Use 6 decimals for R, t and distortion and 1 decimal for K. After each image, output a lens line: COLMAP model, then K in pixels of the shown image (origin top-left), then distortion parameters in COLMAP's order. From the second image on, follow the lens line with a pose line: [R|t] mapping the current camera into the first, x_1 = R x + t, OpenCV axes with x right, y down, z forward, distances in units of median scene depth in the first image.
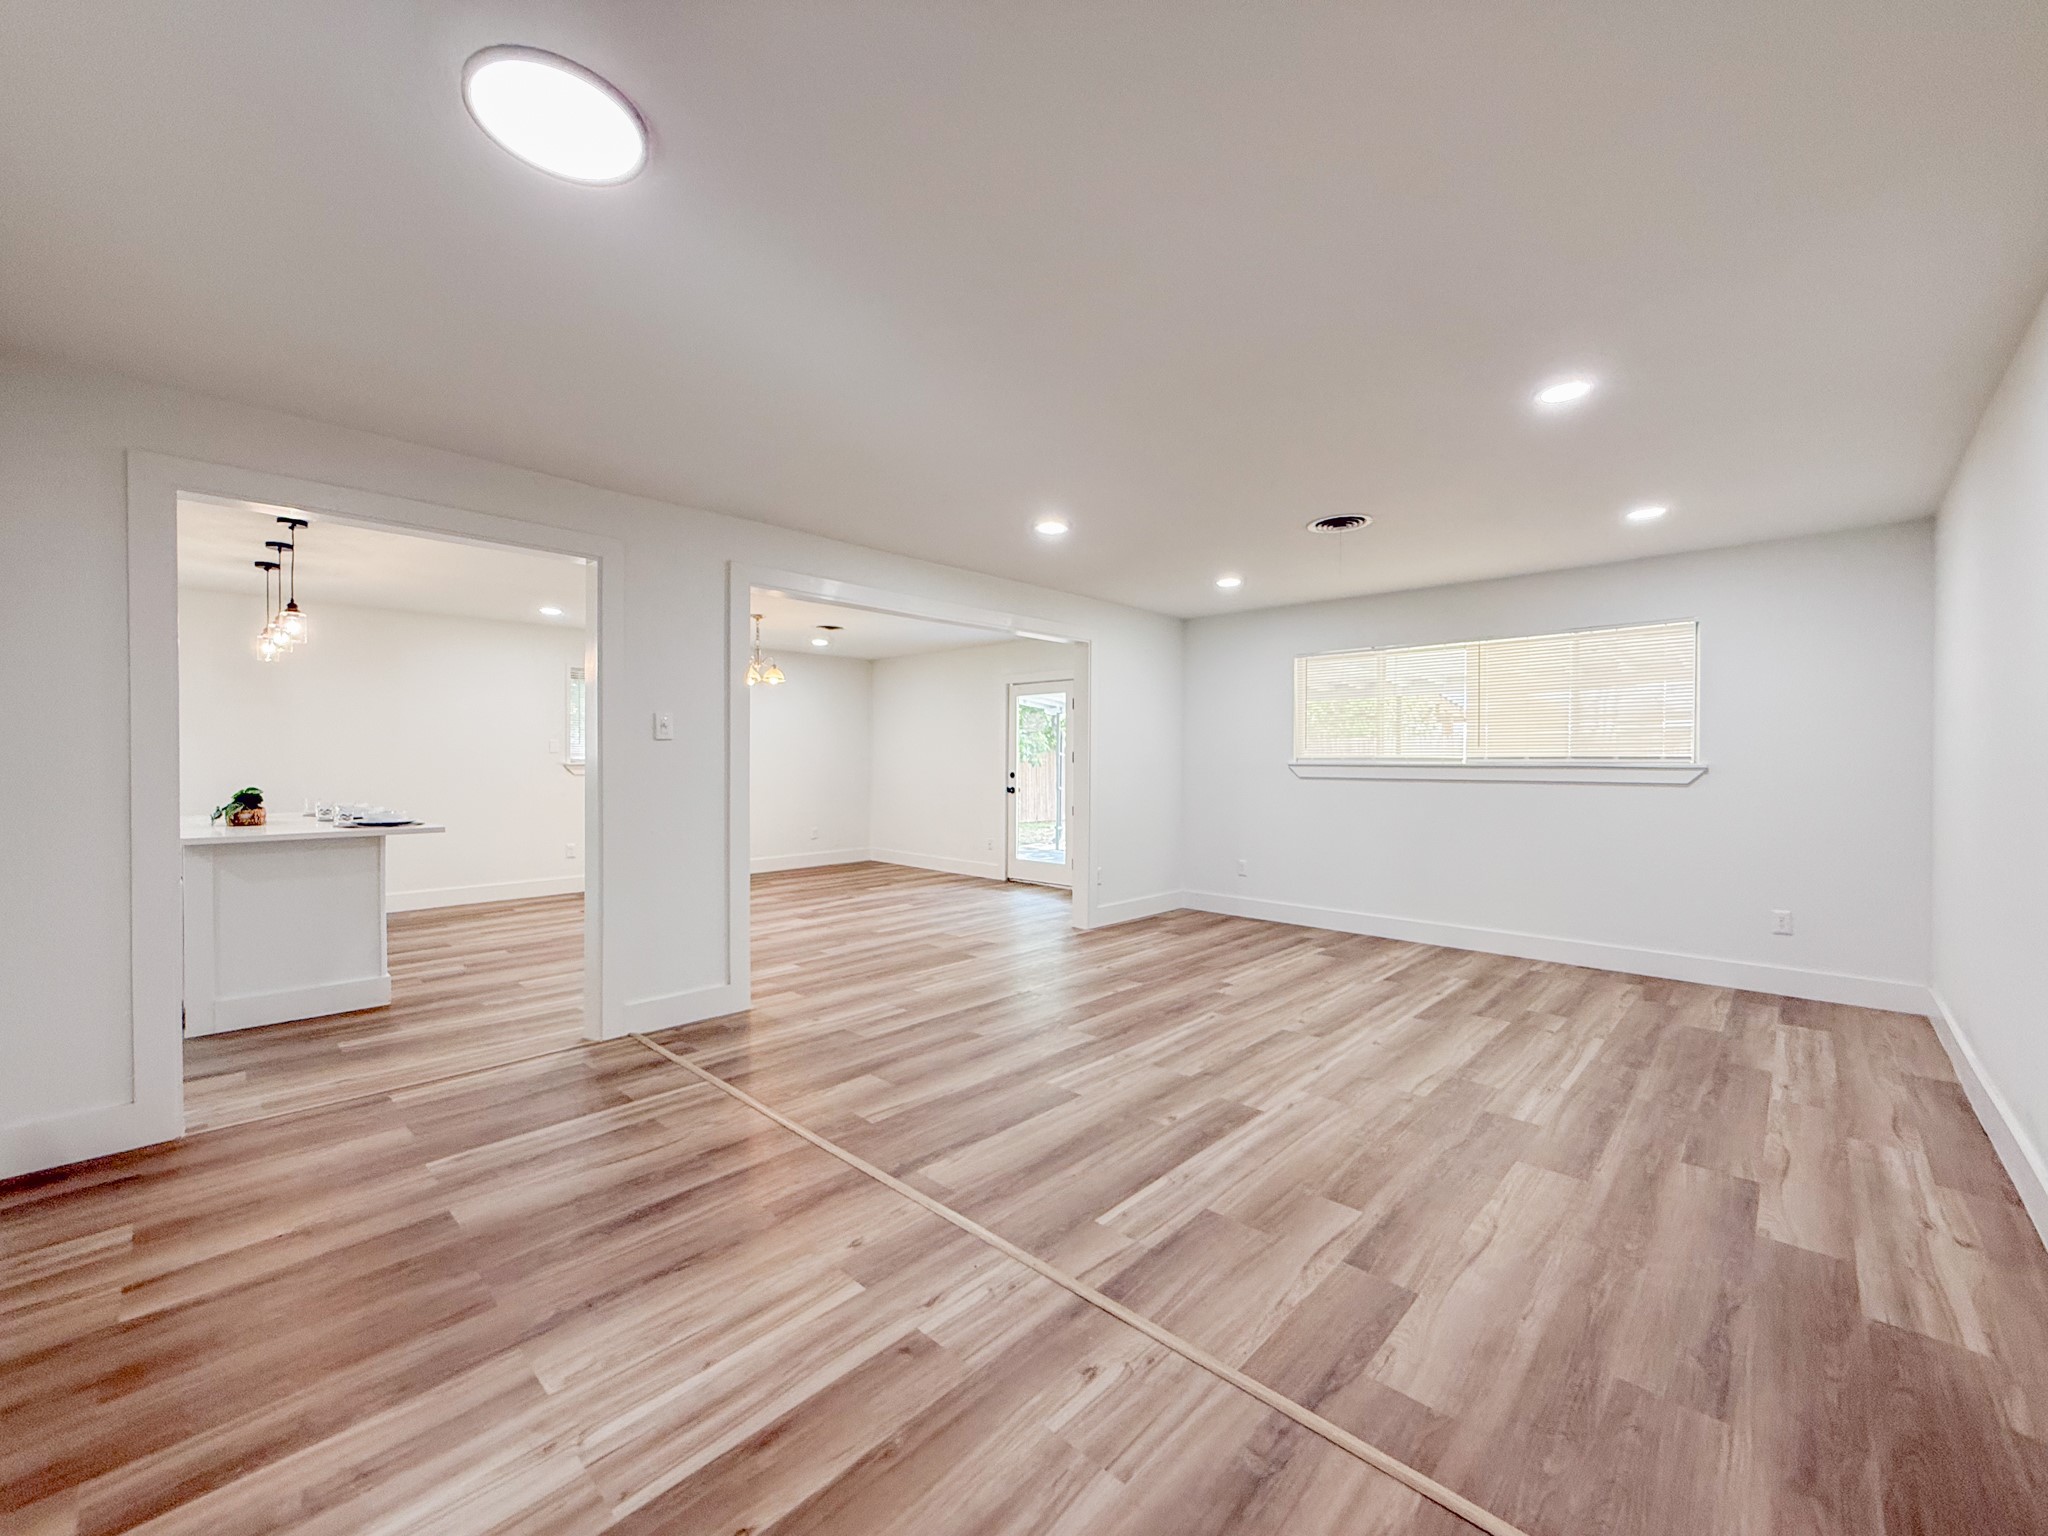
lens RADIAL K [[817.6, 0, 1020.5], [0, 817.6, 768.9], [0, 0, 1]] dist [-0.001749, 0.000618]
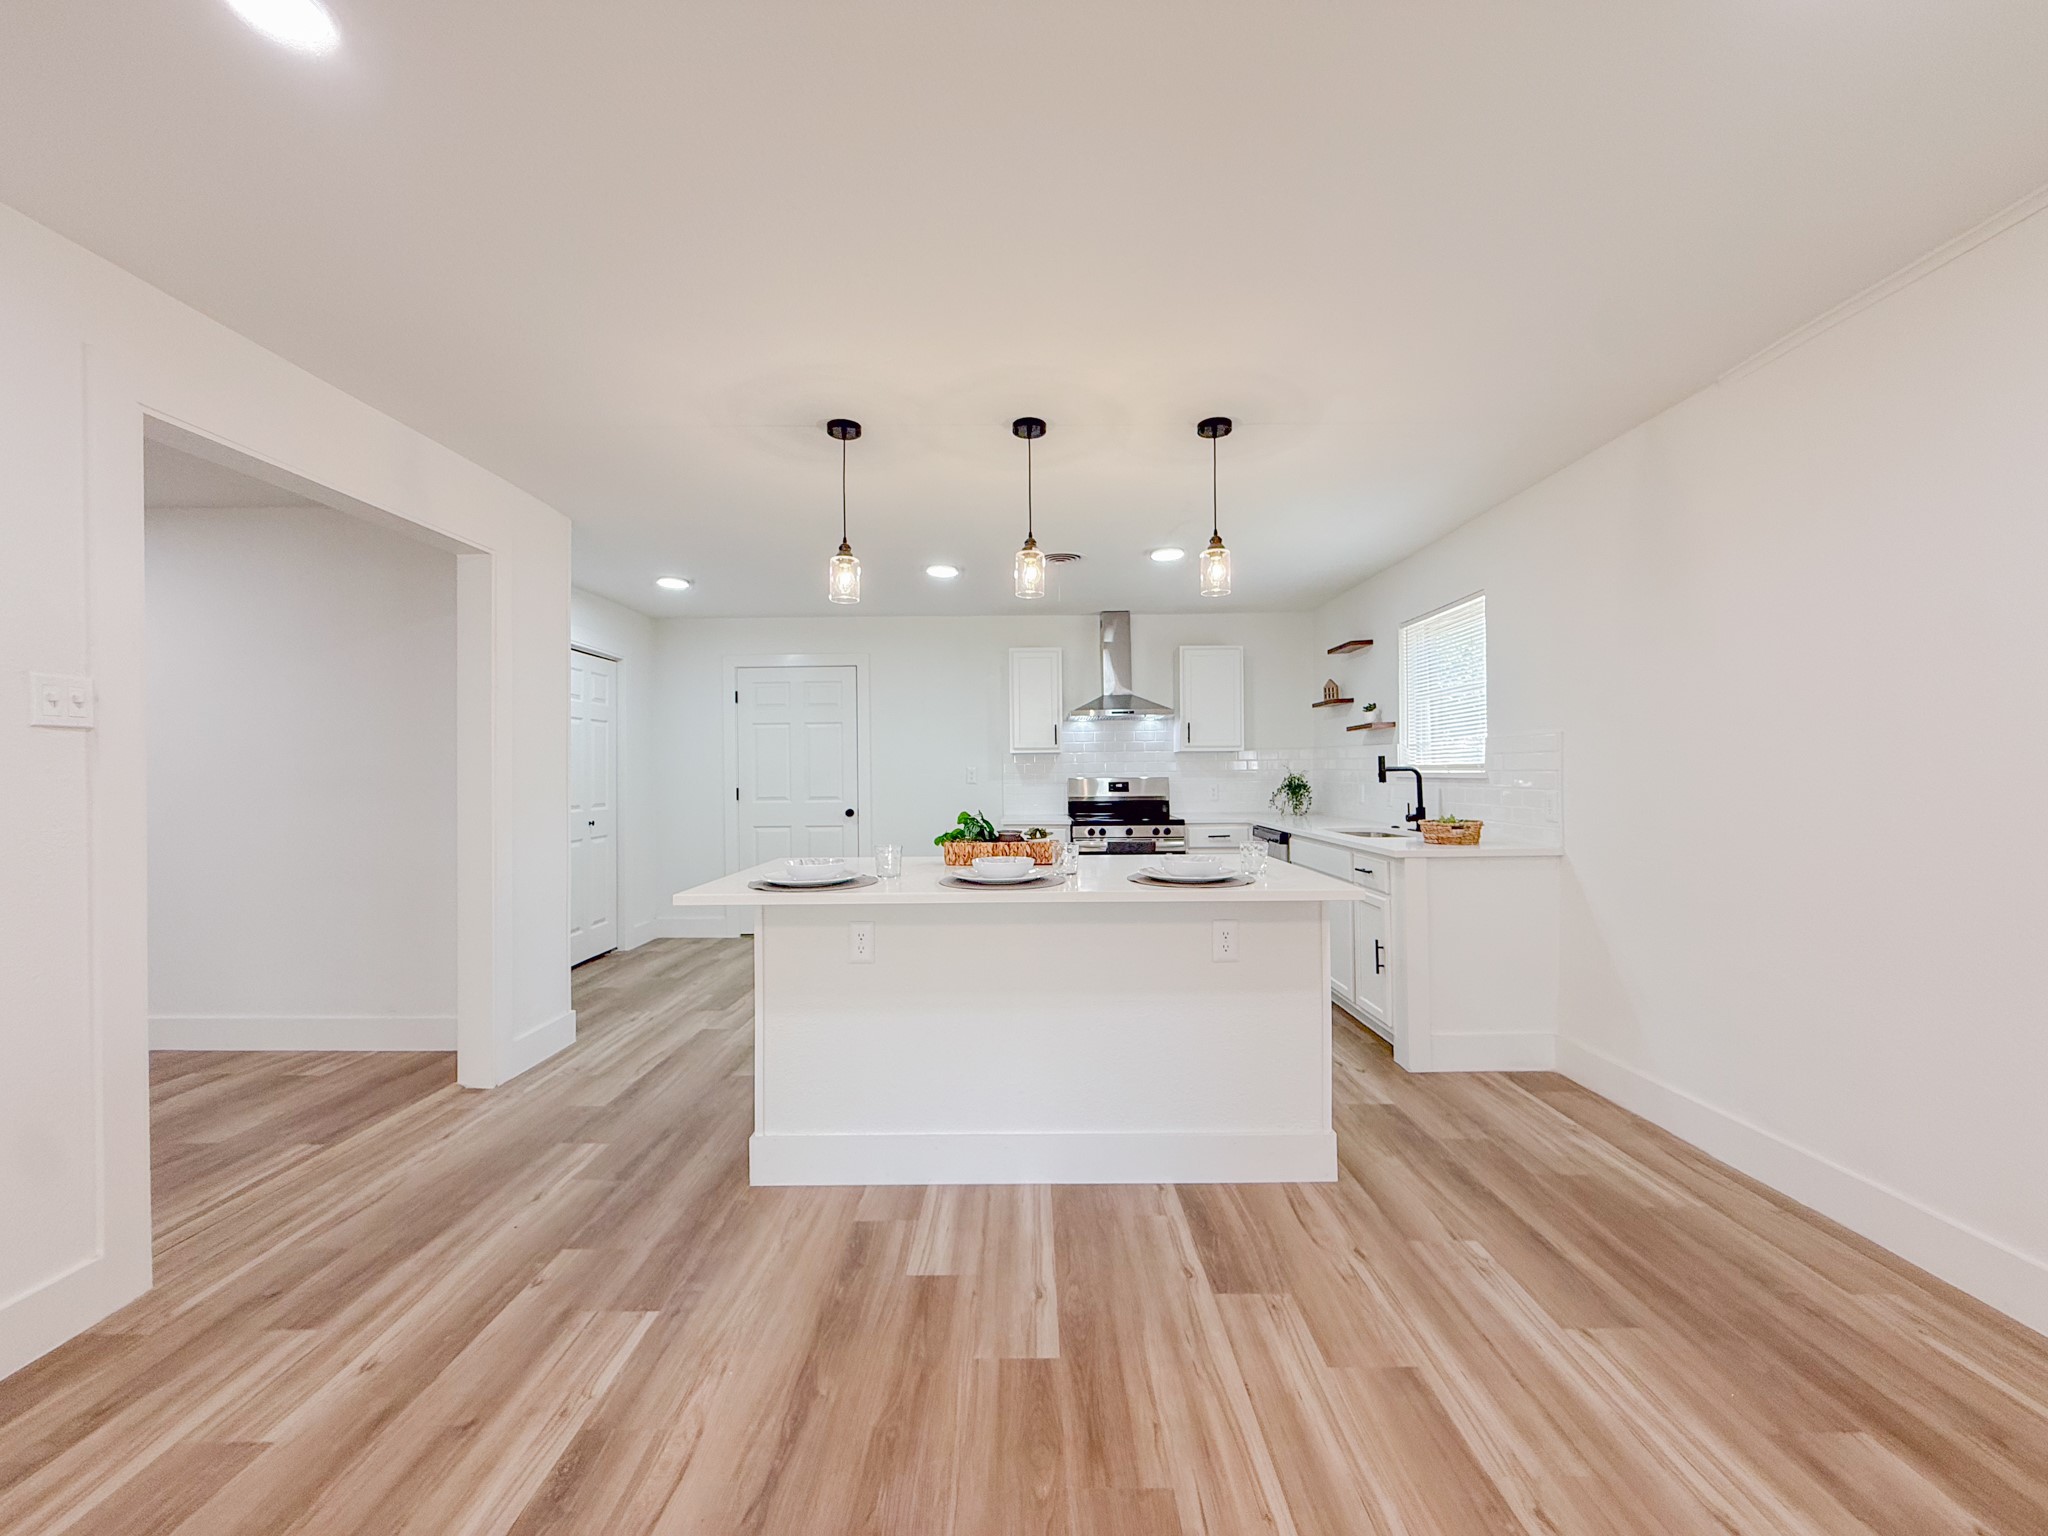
lens RADIAL K [[817.6, 0, 1020.5], [0, 817.6, 768.9], [0, 0, 1]] dist [-0.001749, 0.000618]
pose [[-0.727360, -0.001820, -0.686254, -0.598765], [-0.001481, 0.999998, -0.001083, -0.013152], [0.686254, 0.000228, -0.727362, 1.838669]]
